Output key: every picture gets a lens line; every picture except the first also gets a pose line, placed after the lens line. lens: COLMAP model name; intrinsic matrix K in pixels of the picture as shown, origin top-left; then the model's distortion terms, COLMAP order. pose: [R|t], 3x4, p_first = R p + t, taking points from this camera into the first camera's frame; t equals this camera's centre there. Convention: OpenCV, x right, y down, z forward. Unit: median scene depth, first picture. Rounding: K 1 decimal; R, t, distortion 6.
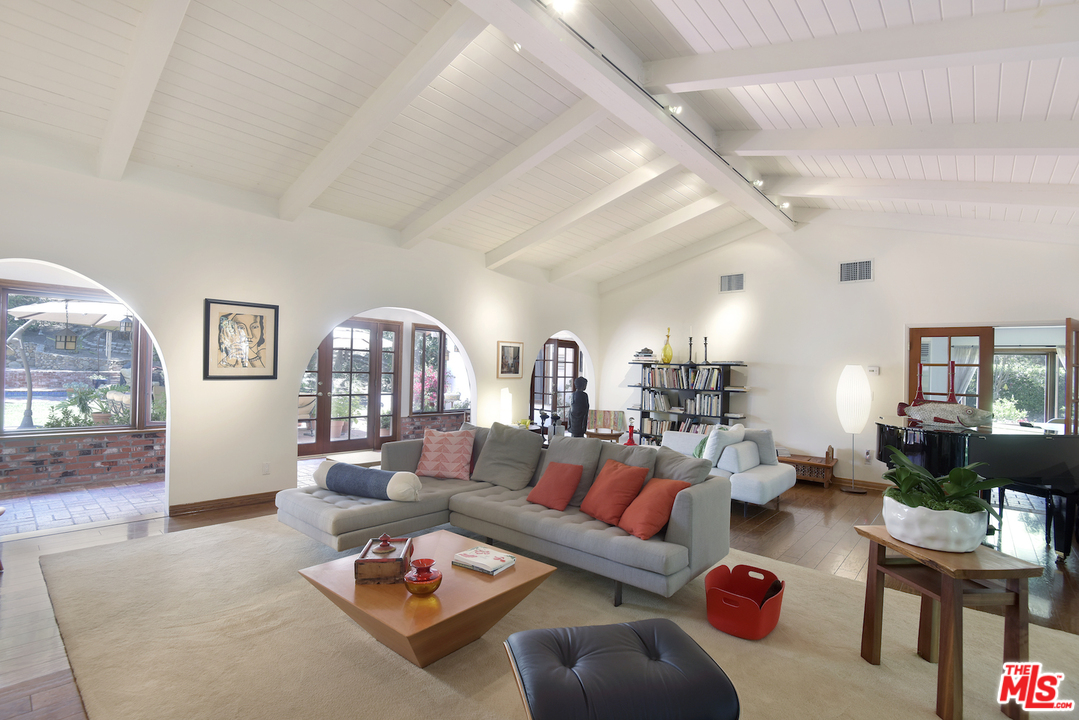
lens RADIAL K [[501.6, 0, 541.6], [0, 501.6, 368.1], [0, 0, 1]] dist [-0.009578, -0.001711]
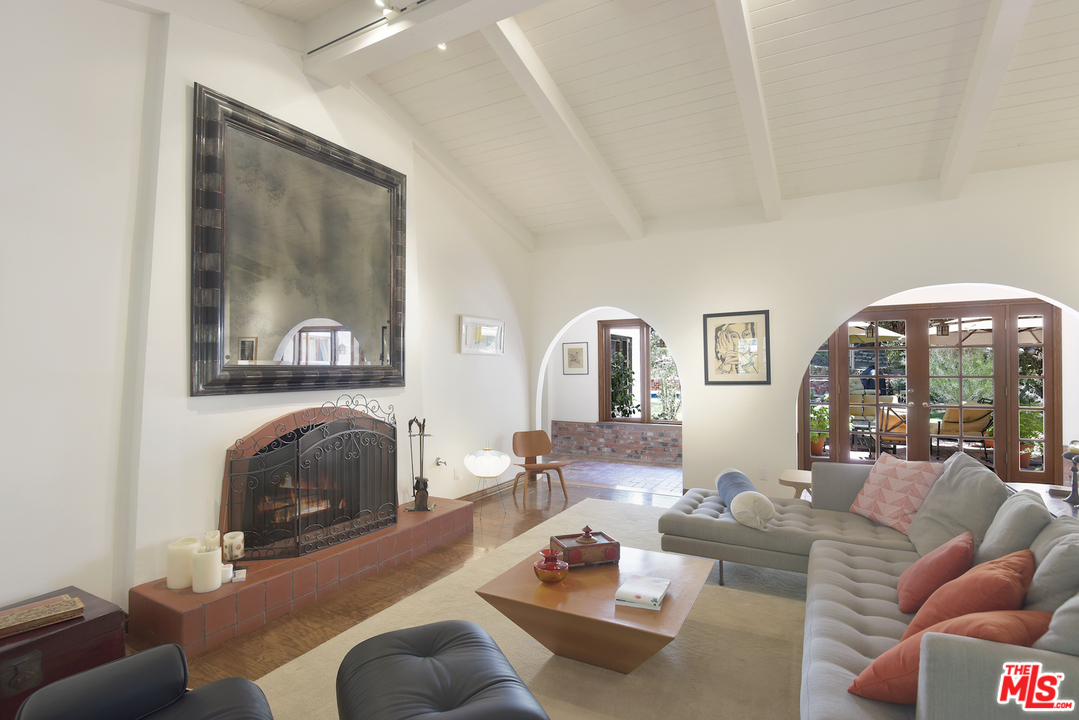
lens RADIAL K [[540.4, 0, 542.4], [0, 540.4, 367.3], [0, 0, 1]] dist [0.000643, 0.000011]
pose [[0.193677, -0.034194, -0.980469, 0.453009], [0.017389, 0.999355, -0.031418, 0.014583], [0.980911, -0.010964, 0.194146, 0.378491]]
